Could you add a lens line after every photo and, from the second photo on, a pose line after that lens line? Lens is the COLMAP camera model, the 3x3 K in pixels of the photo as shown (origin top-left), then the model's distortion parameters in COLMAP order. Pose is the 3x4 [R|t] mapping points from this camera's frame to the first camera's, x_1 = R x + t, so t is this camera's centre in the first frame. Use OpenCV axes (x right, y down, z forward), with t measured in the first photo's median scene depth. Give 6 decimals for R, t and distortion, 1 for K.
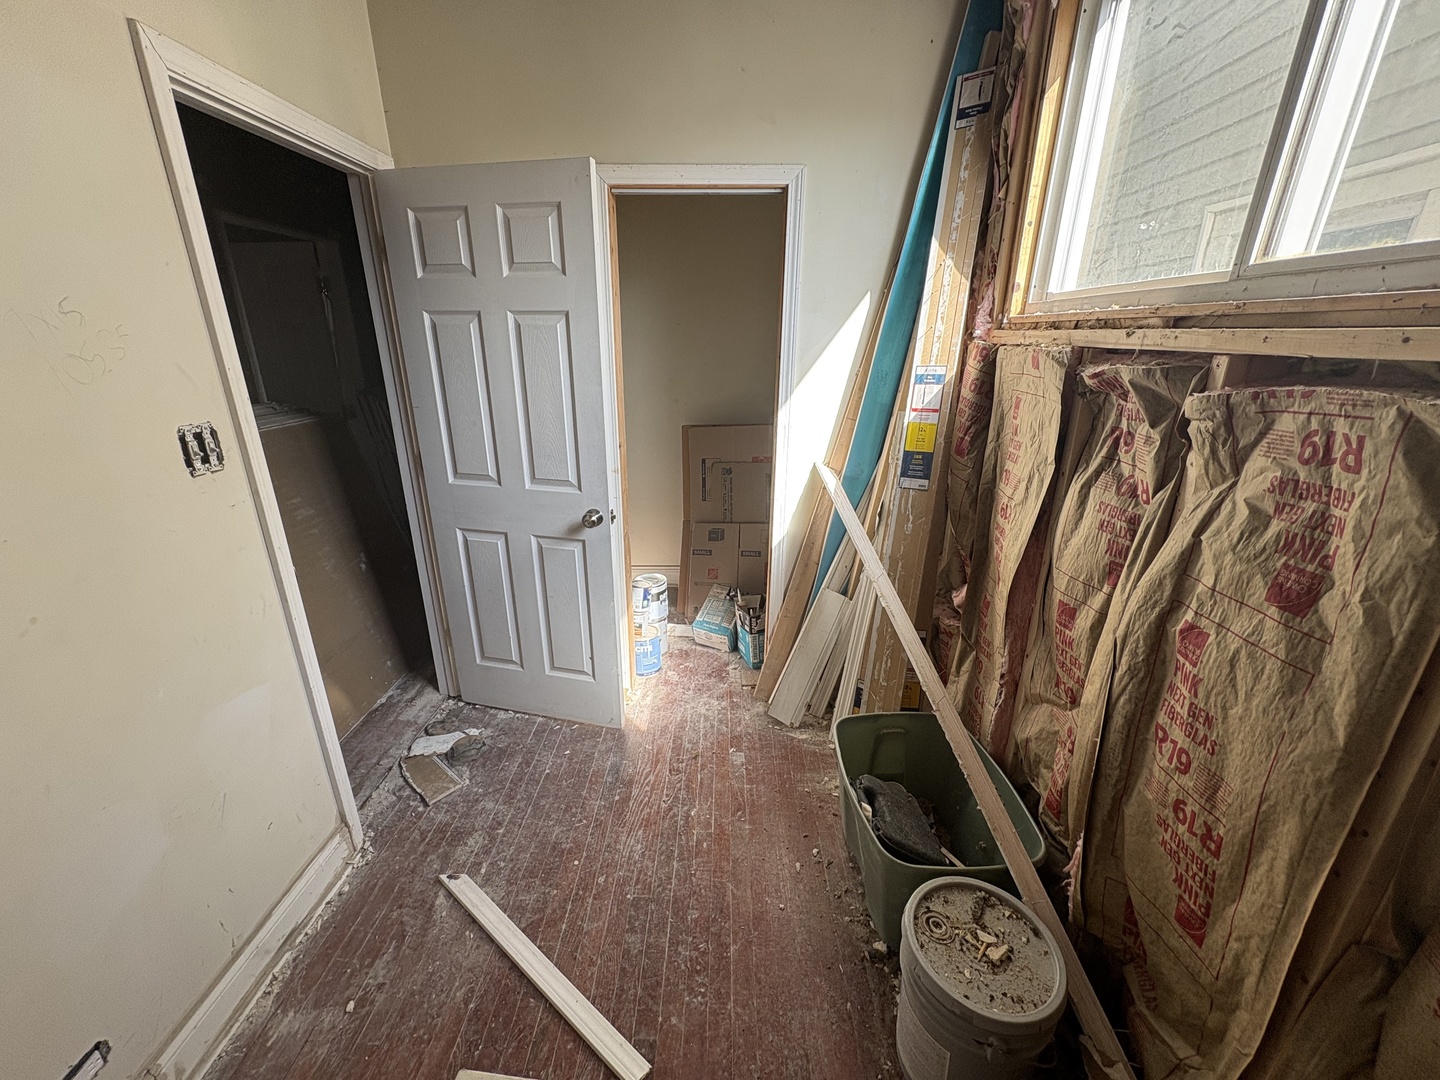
lens RADIAL K [[570.0, 0, 717.5], [0, 570.0, 538.5], [0, 0, 1]] dist [0.000212, 0.000056]
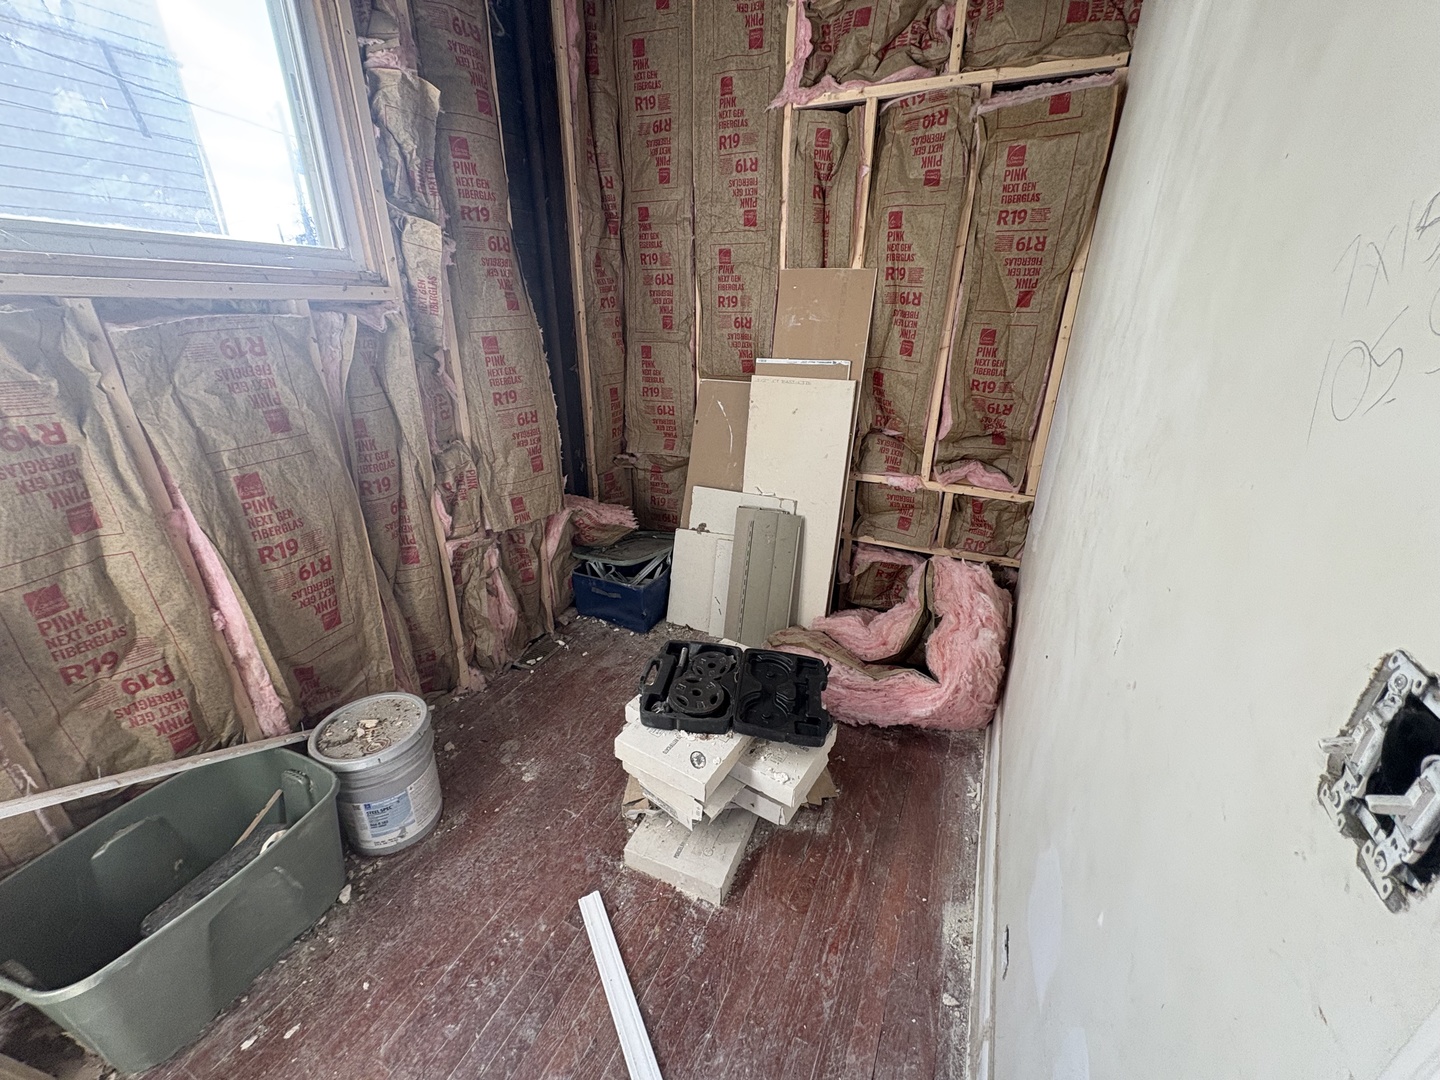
lens RADIAL K [[570.0, 0, 717.8], [0, 570.0, 540.6], [0, 0, 1]] dist [0.000212, 0.000056]
pose [[-0.910101, -0.172151, 0.376936, -0.946094], [0.123347, 0.755849, 0.643022, -0.543302], [-0.395603, 0.631709, -0.666665, 1.594392]]
